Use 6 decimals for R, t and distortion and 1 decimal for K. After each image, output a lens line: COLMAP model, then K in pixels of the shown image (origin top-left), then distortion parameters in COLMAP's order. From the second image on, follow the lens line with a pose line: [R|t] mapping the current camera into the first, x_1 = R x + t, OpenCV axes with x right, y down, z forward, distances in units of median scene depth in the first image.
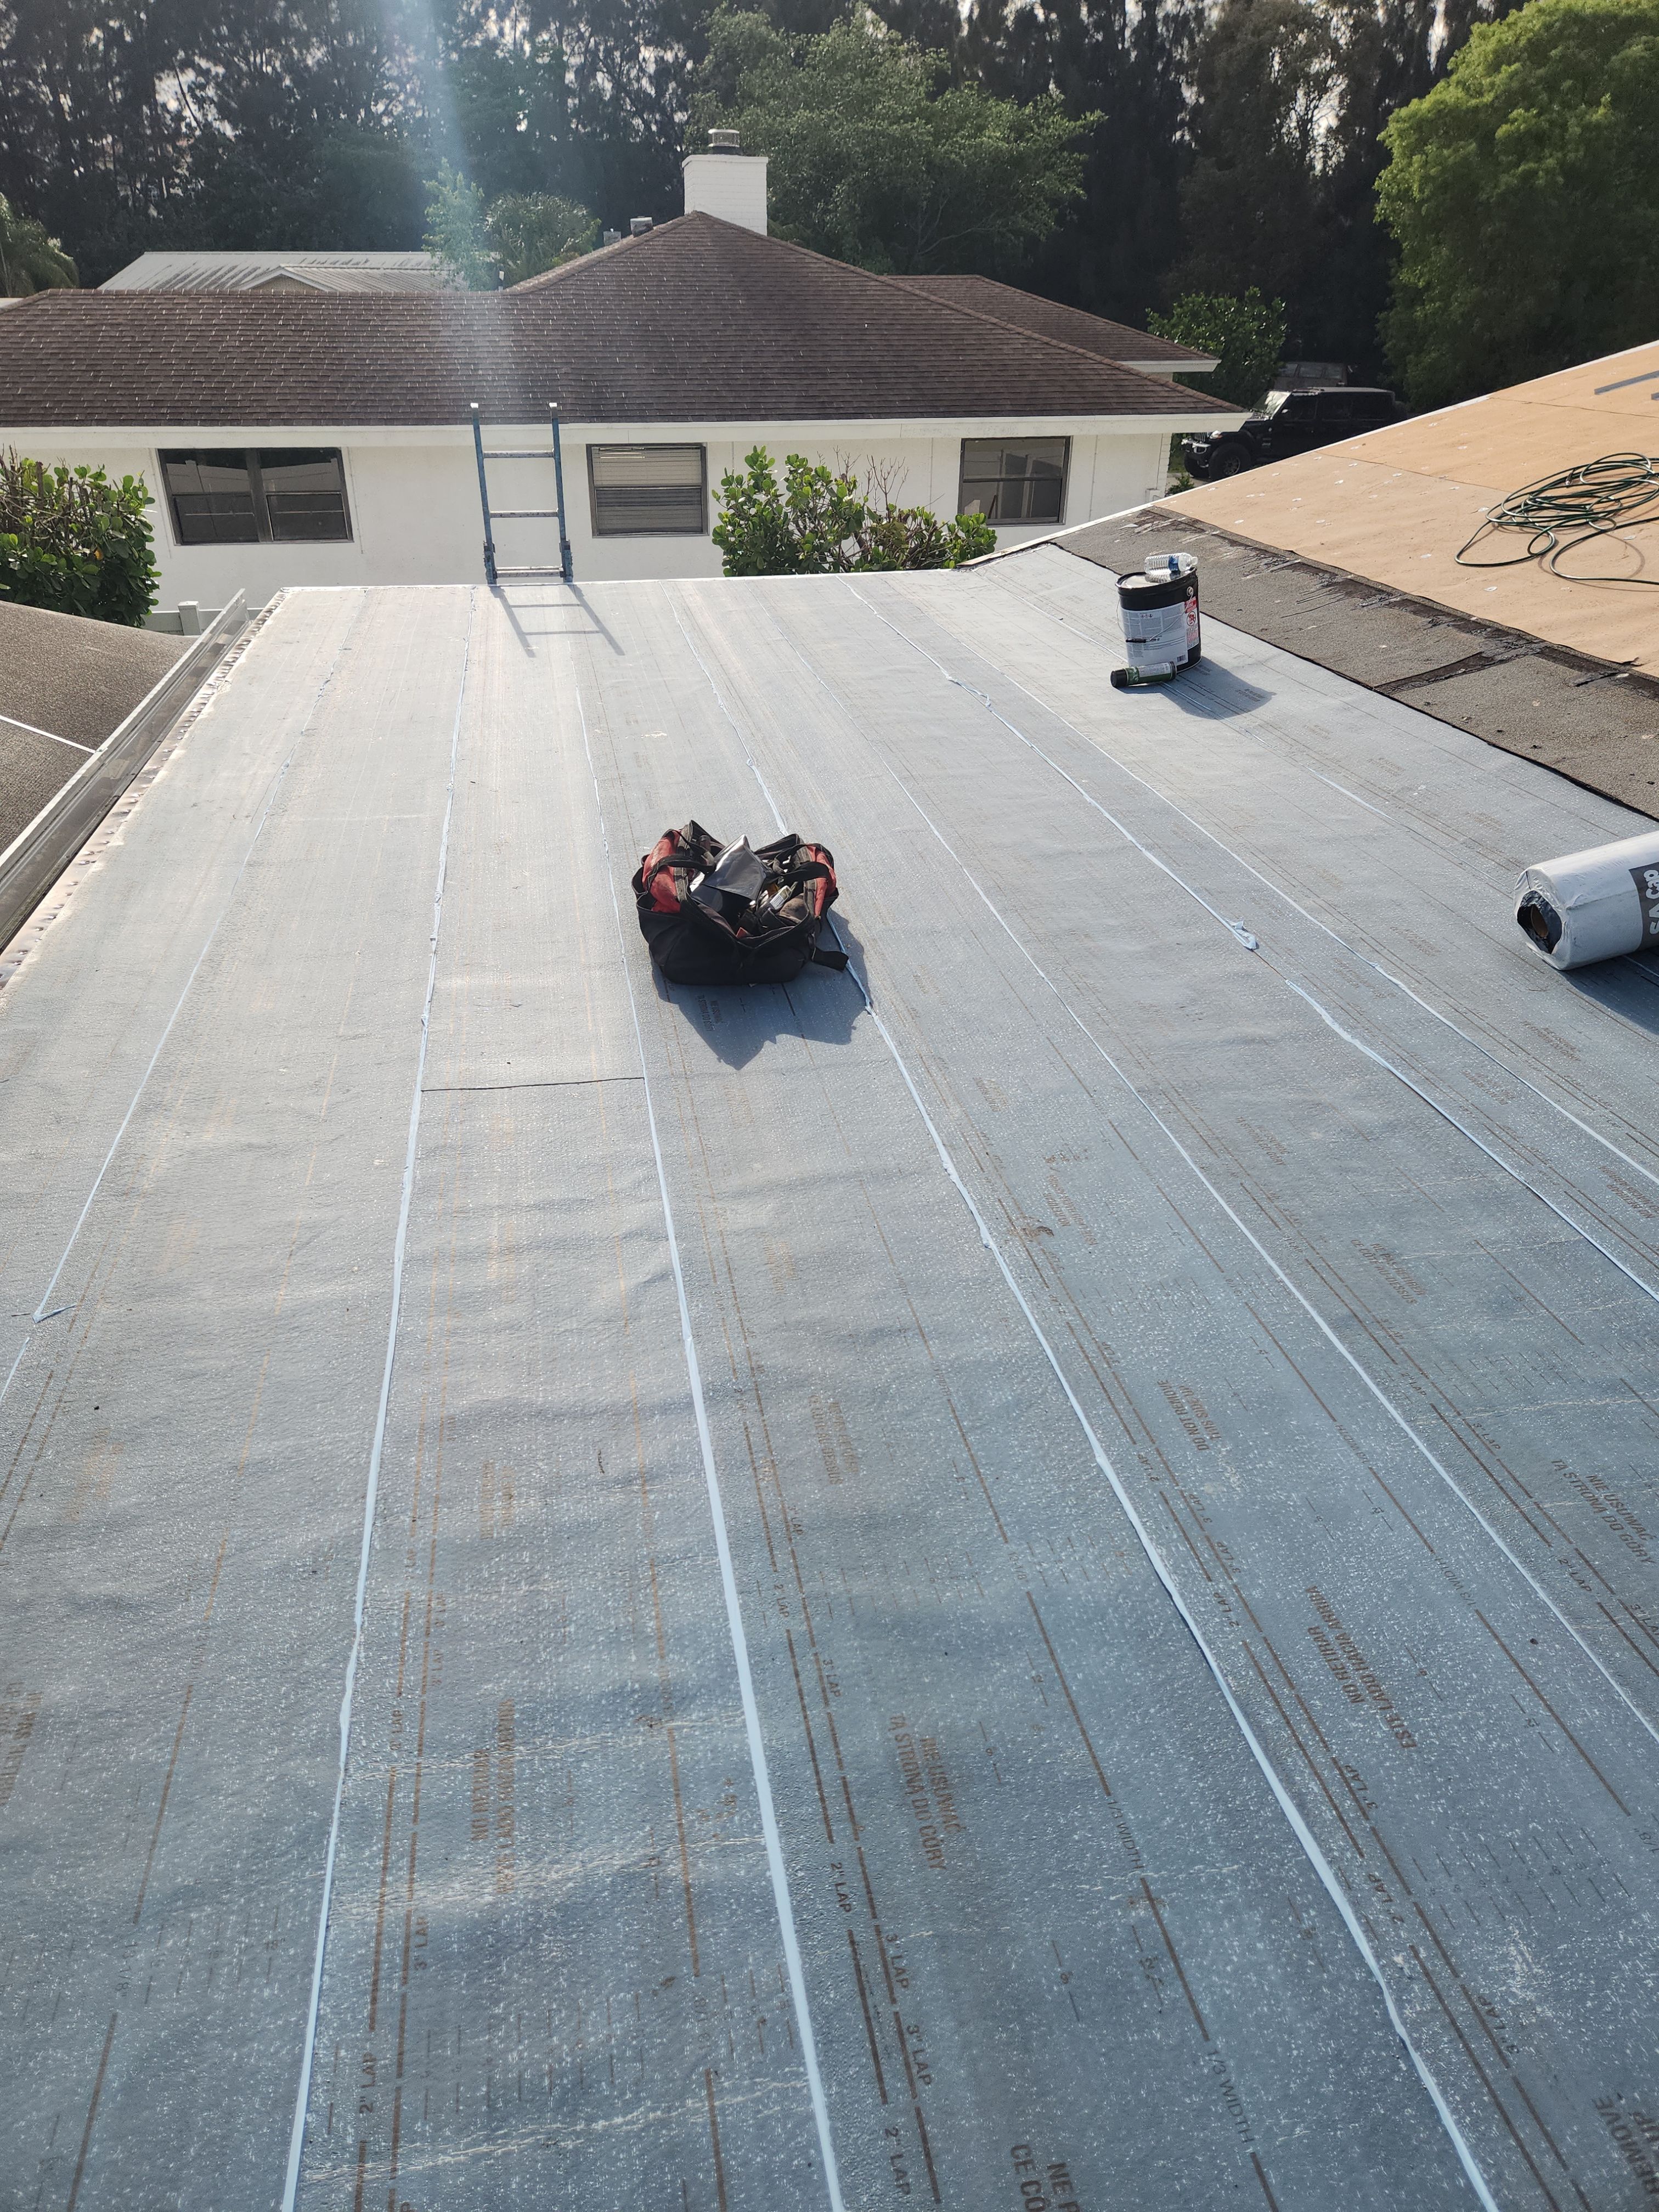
lens RADIAL K [[1469.3, 0, 815.0], [0, 1469.3, 1081.2], [0, 0, 1]] dist [0.075652, -0.077575]
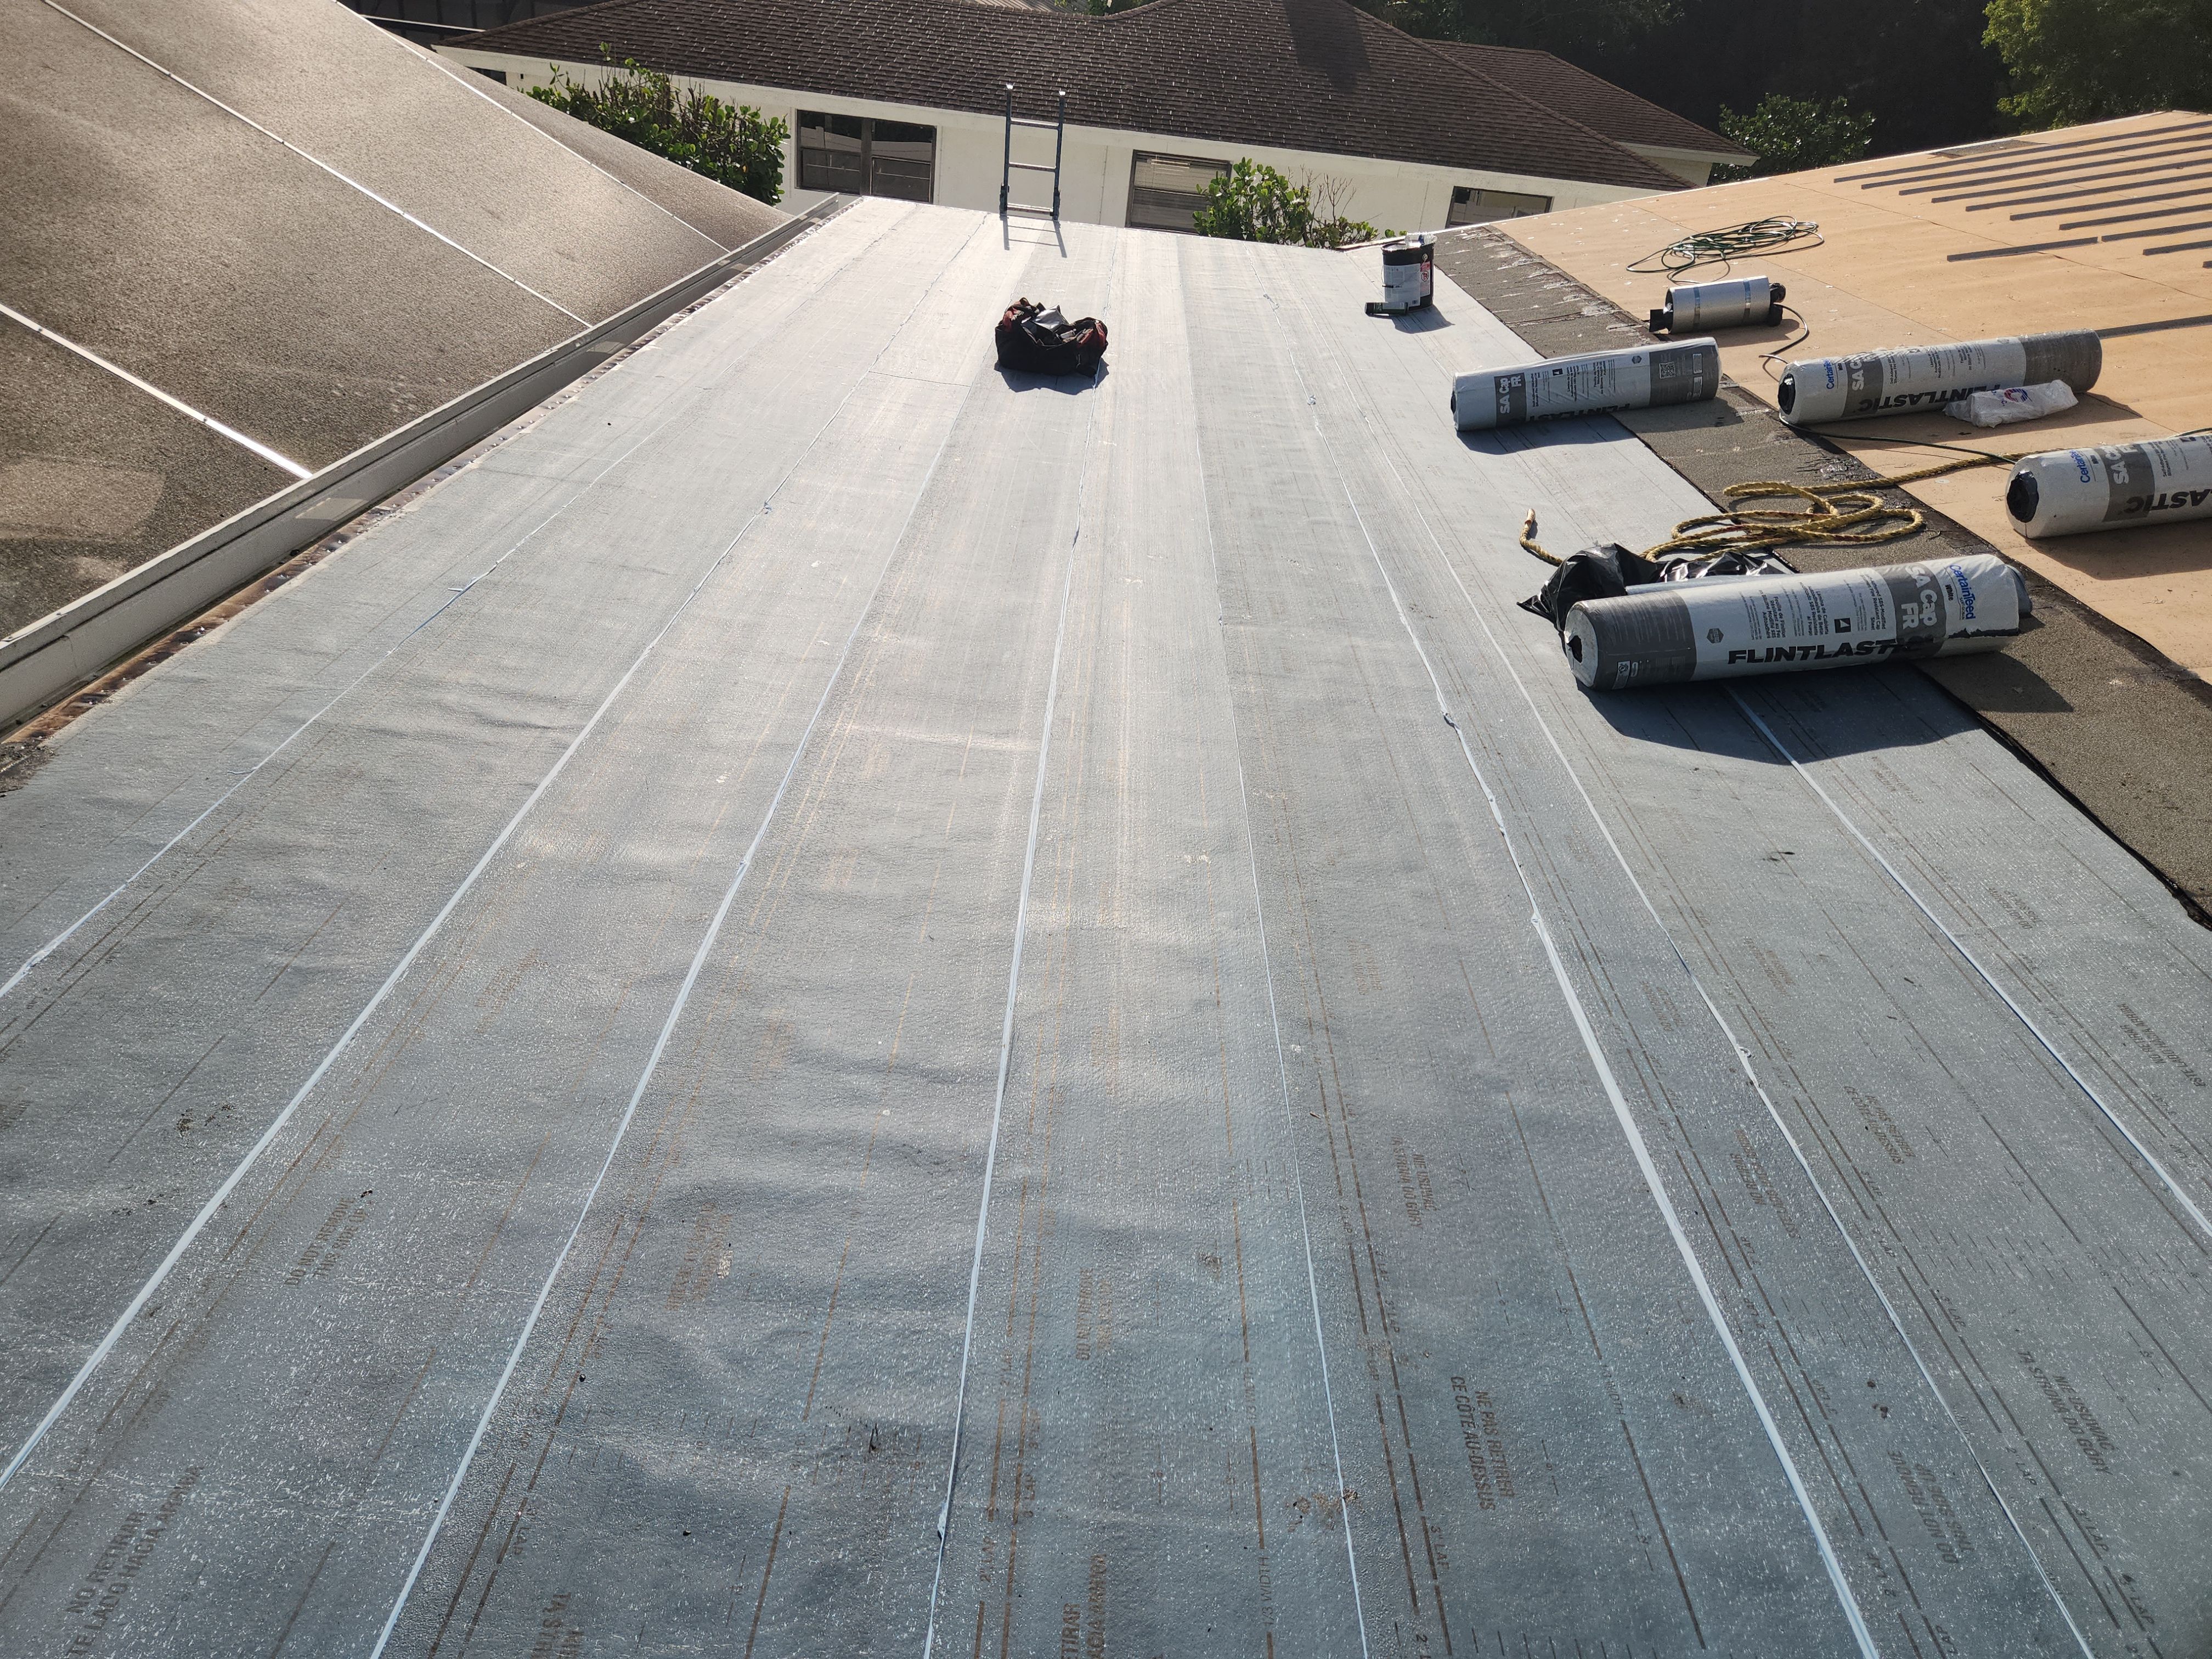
lens RADIAL K [[1483.7, 0, 1082.1], [0, 1483.7, 807.8], [0, 0, 1]] dist [0.090932, -0.084289]
pose [[0.970946, 0.190574, -0.144727, 0.090334], [-0.192540, 0.981289, 0.000429, 0.108916], [0.142100, 0.027449, 0.989472, -0.209914]]
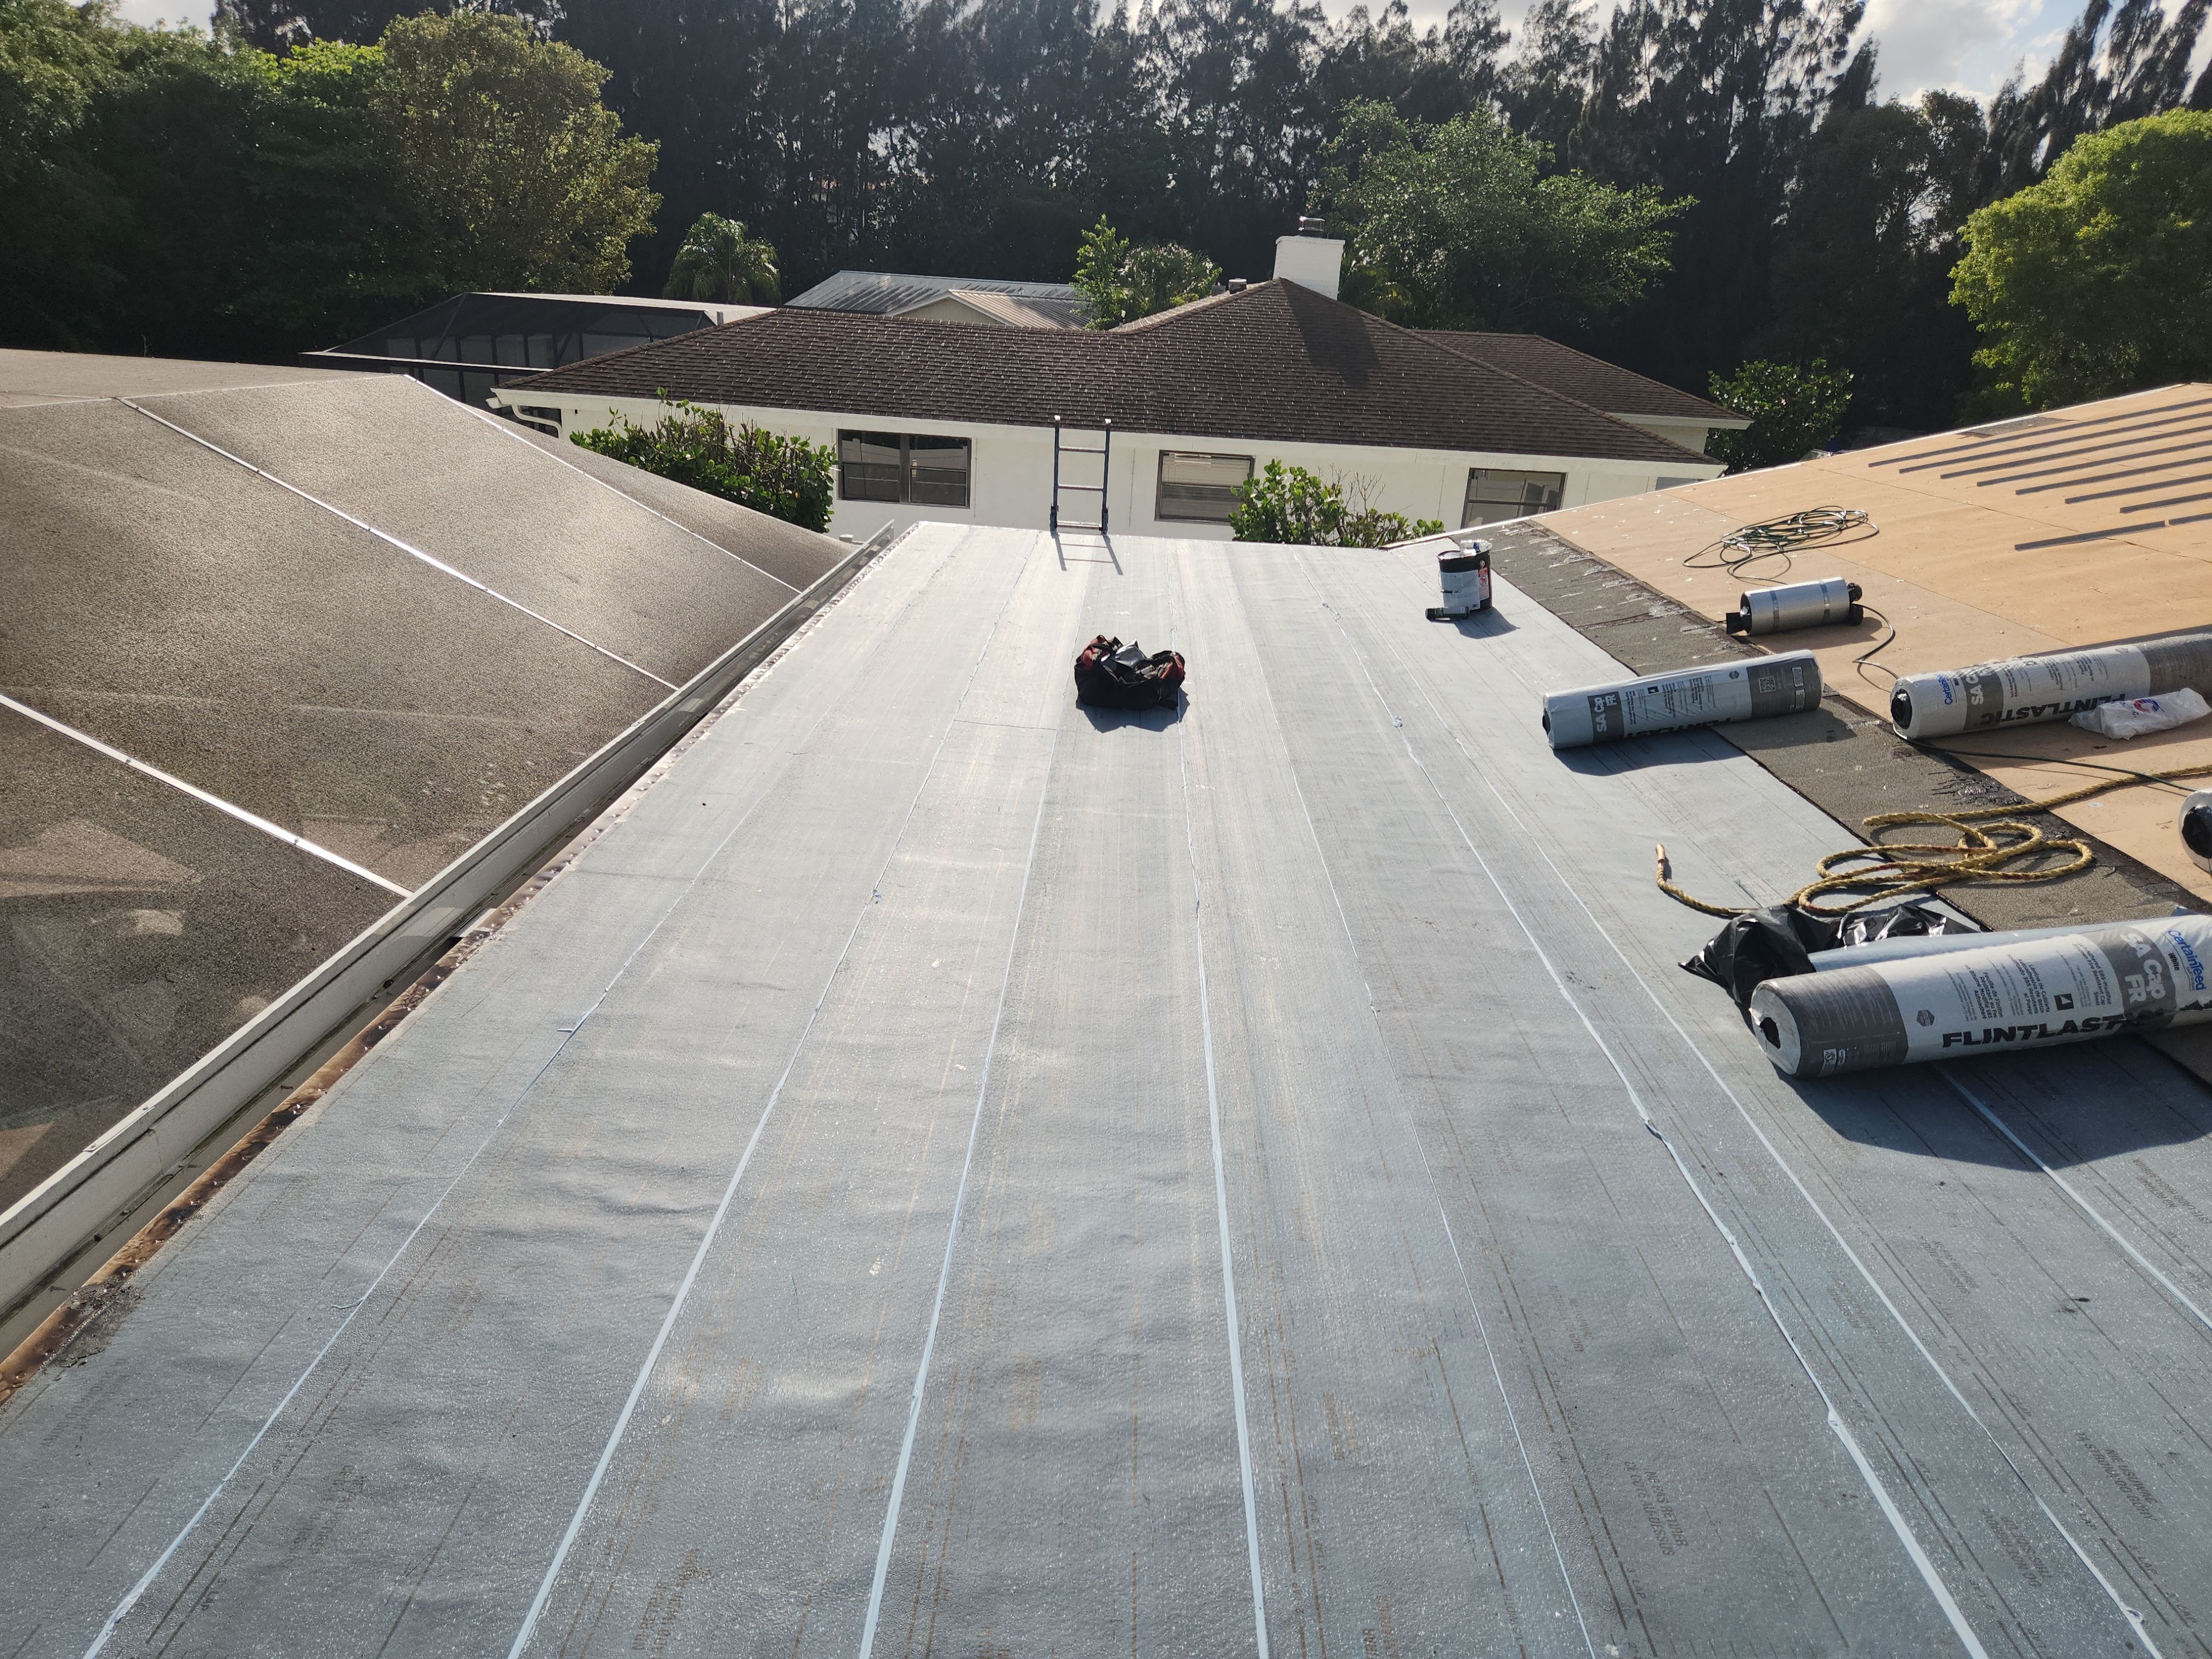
lens RADIAL K [[1486.6, 0, 1102.1], [0, 1486.6, 838.1], [0, 0, 1]] dist [0.093661, -0.084833]
pose [[0.976830, 0.122631, -0.175401, 0.065364], [-0.148389, 0.978656, -0.142170, 0.085578], [0.154223, 0.164903, 0.974178, -0.198021]]
